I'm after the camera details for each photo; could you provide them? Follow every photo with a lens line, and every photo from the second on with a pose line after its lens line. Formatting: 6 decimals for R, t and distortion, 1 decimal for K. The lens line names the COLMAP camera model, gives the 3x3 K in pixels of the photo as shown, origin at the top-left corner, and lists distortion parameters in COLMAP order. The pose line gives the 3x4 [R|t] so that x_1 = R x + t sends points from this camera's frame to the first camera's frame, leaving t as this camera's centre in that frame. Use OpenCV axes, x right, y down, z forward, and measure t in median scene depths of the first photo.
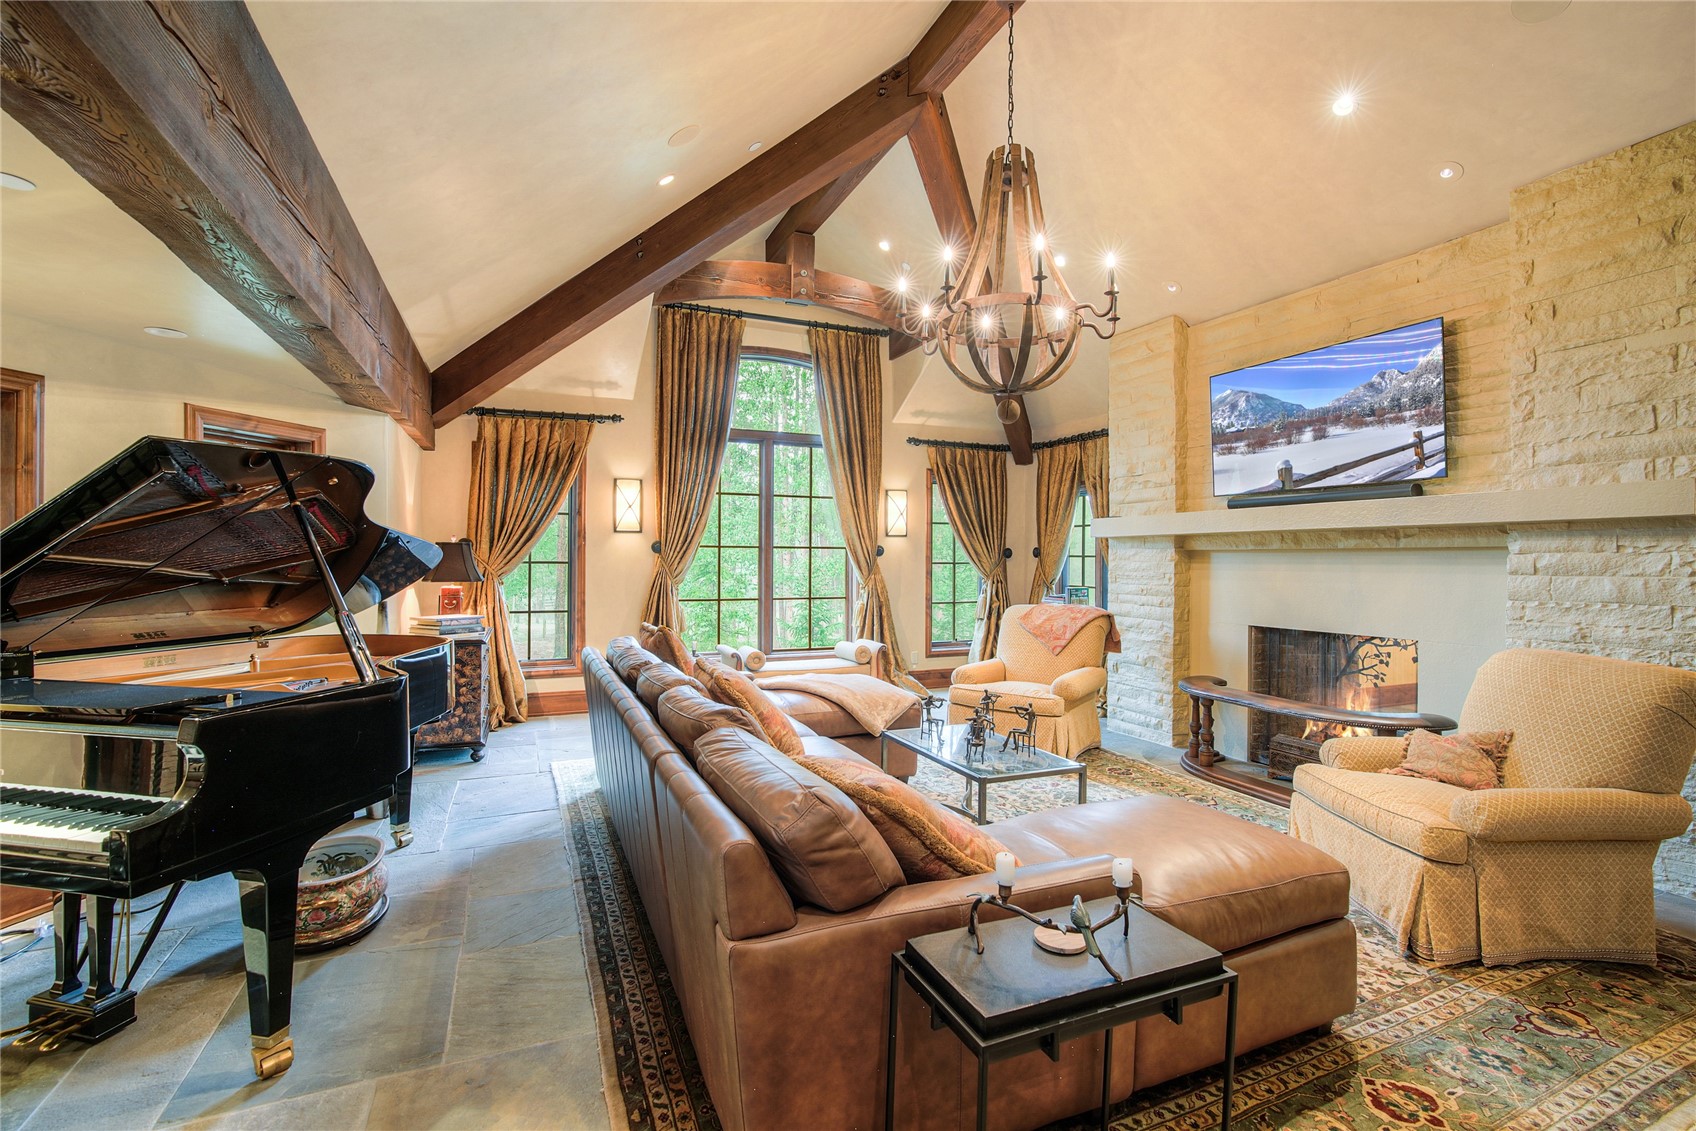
lens RADIAL K [[770.7, 0, 860.5], [0, 770.7, 563.2], [0, 0, 1]] dist [-0.008340, 0.002696]
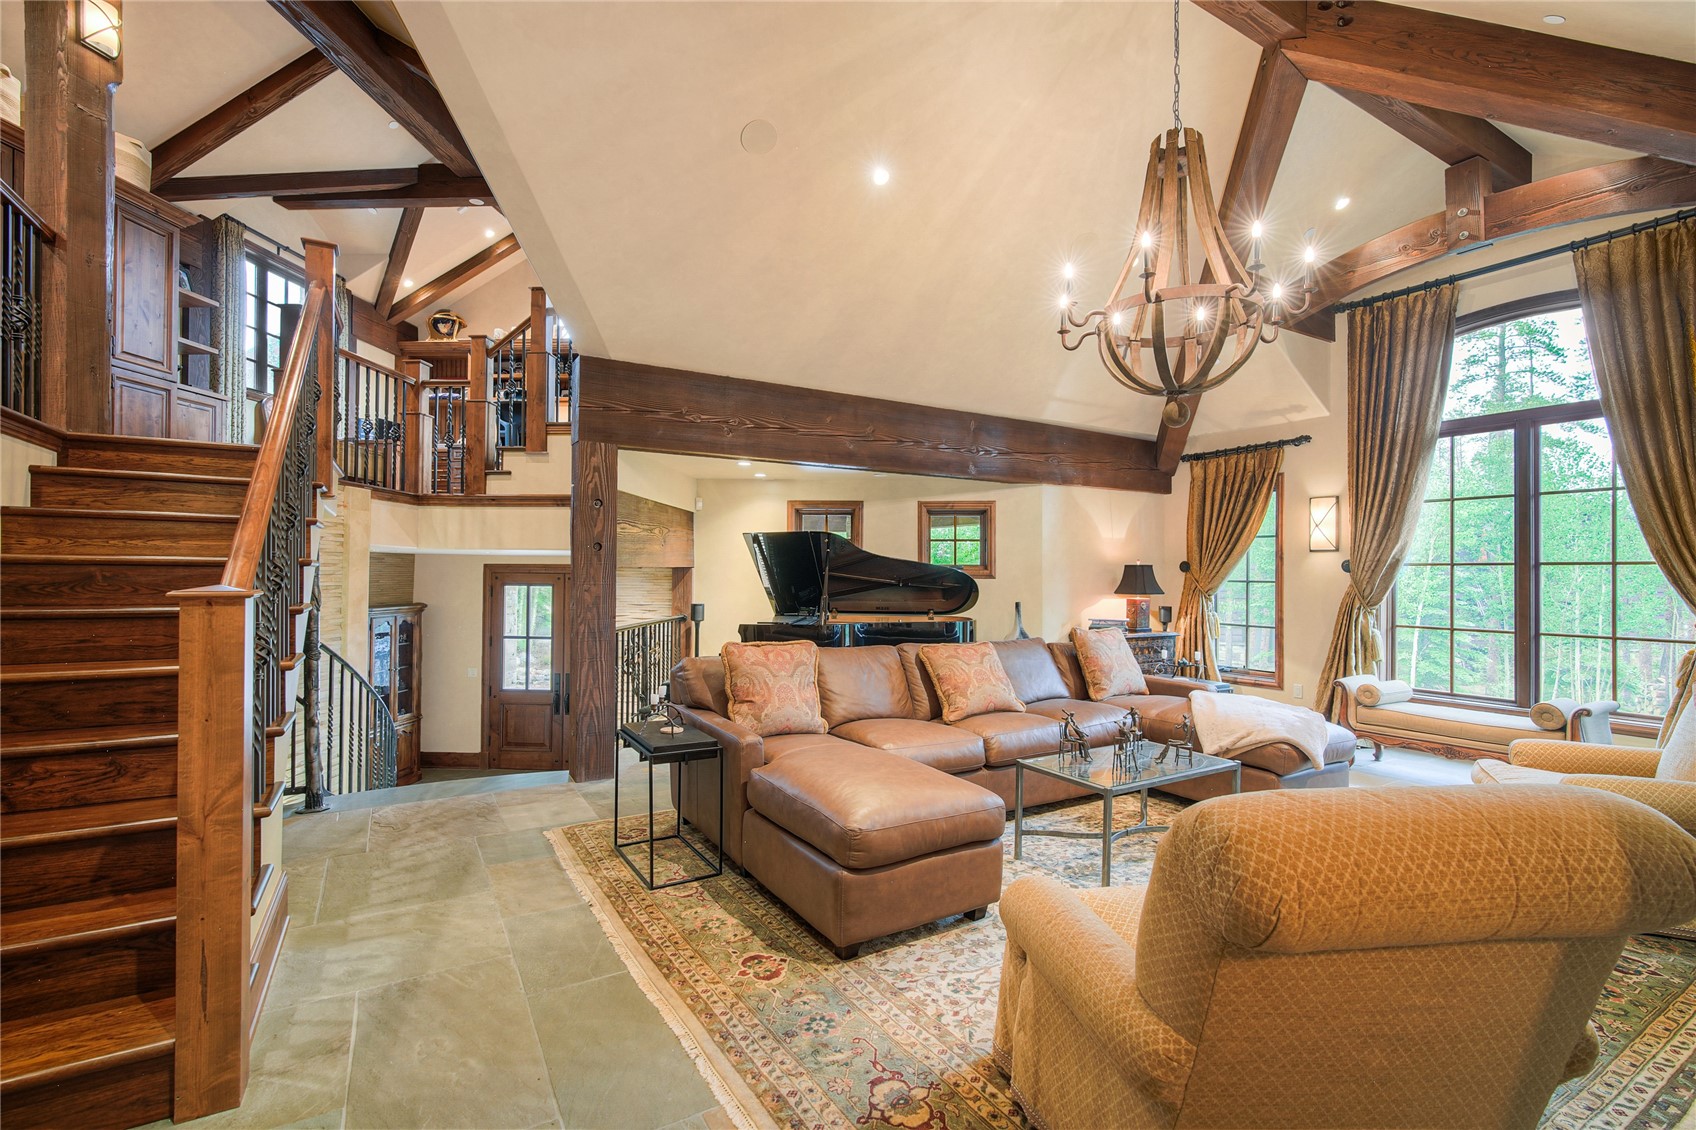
lens RADIAL K [[770.7, 0, 846.9], [0, 770.7, 572.4], [0, 0, 1]] dist [-0.008340, 0.002696]
pose [[0.117818, -0.007467, -0.993007, 0.599113], [-0.012144, 0.999886, -0.008960, 0.003133], [0.992961, 0.013115, 0.117714, 0.280852]]
